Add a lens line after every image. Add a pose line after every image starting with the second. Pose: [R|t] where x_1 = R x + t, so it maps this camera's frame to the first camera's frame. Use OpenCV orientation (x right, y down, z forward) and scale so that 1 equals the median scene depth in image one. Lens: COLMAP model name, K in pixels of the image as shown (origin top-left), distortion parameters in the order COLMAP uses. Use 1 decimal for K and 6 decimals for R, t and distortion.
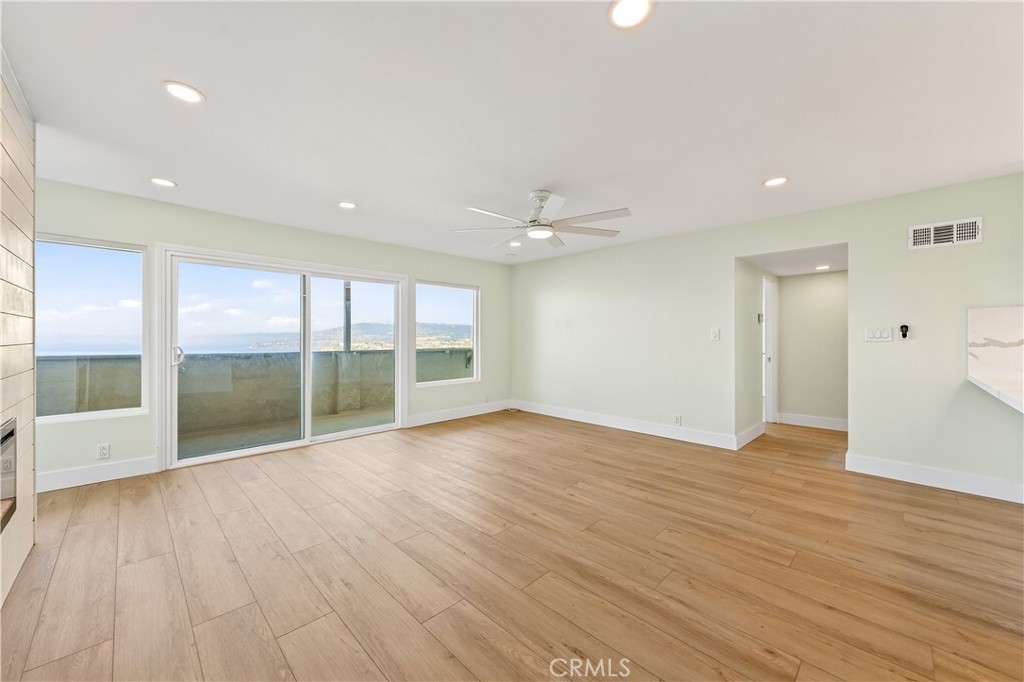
lens RADIAL K [[396.3, 0, 502.2], [0, 396.3, 338.1], [0, 0, 1]] dist [0.003011, -0.000123]
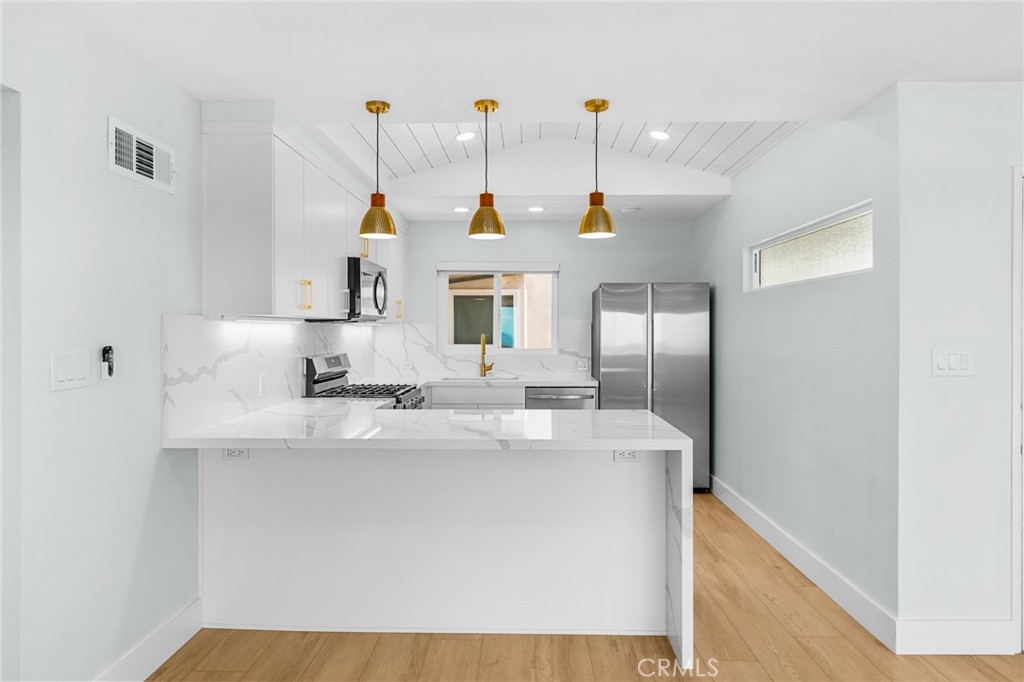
lens RADIAL K [[618.4, 0, 512.5], [0, 618.4, 336.3], [0, 0, 1]] dist [0.011761, 0.001652]
pose [[-0.692261, -0.008485, 0.721597, 0.182640], [0.002507, 0.999897, 0.014162, -0.040236], [-0.721643, 0.011613, -0.692168, 0.898242]]
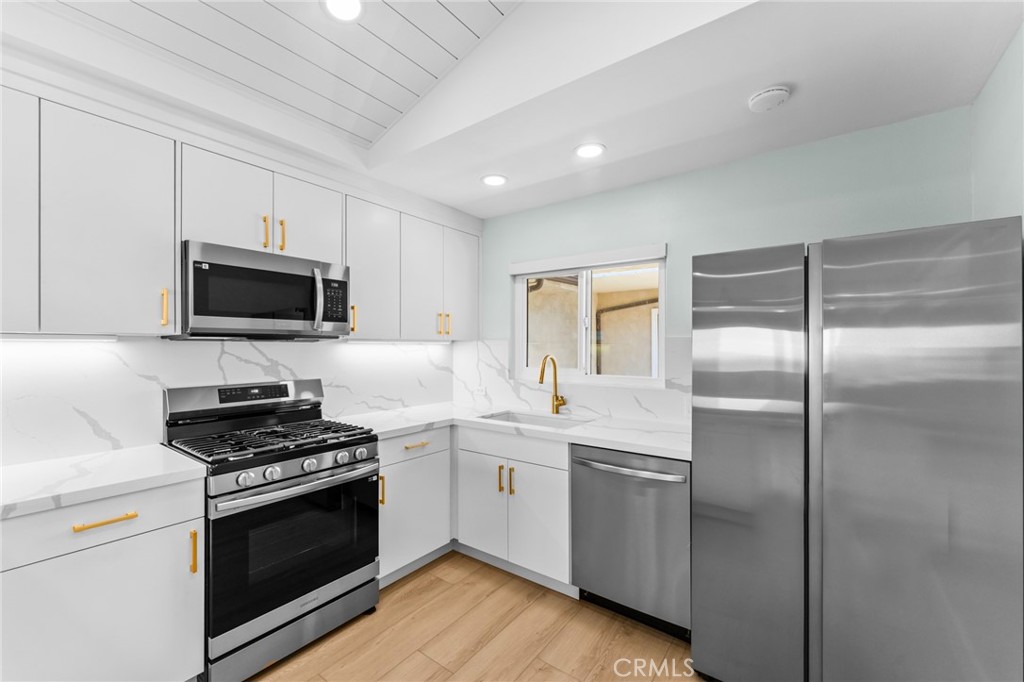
lens RADIAL K [[422.8, 0, 515.8], [0, 422.8, 349.4], [0, 0, 1]] dist [0.001344, -0.000640]
pose [[-0.165864, -0.008462, 0.986112, 0.566523], [0.004908, 0.999944, 0.009406, -0.041566], [-0.986136, 0.006400, -0.165813, 0.152637]]
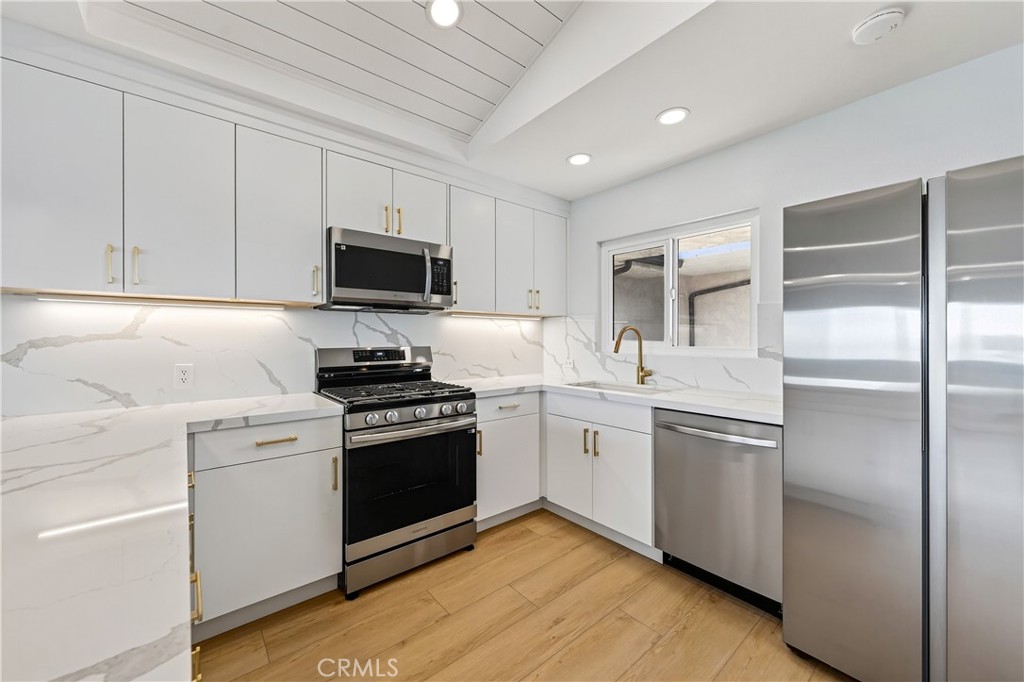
lens RADIAL K [[396.3, 0, 512.4], [0, 396.3, 341.8], [0, 0, 1]] dist [0.003011, -0.000123]
pose [[0.071937, -0.014406, 0.997305, 0.554974], [0.004130, 0.999891, 0.014145, -0.011286], [-0.997401, 0.003101, 0.071989, 0.142014]]
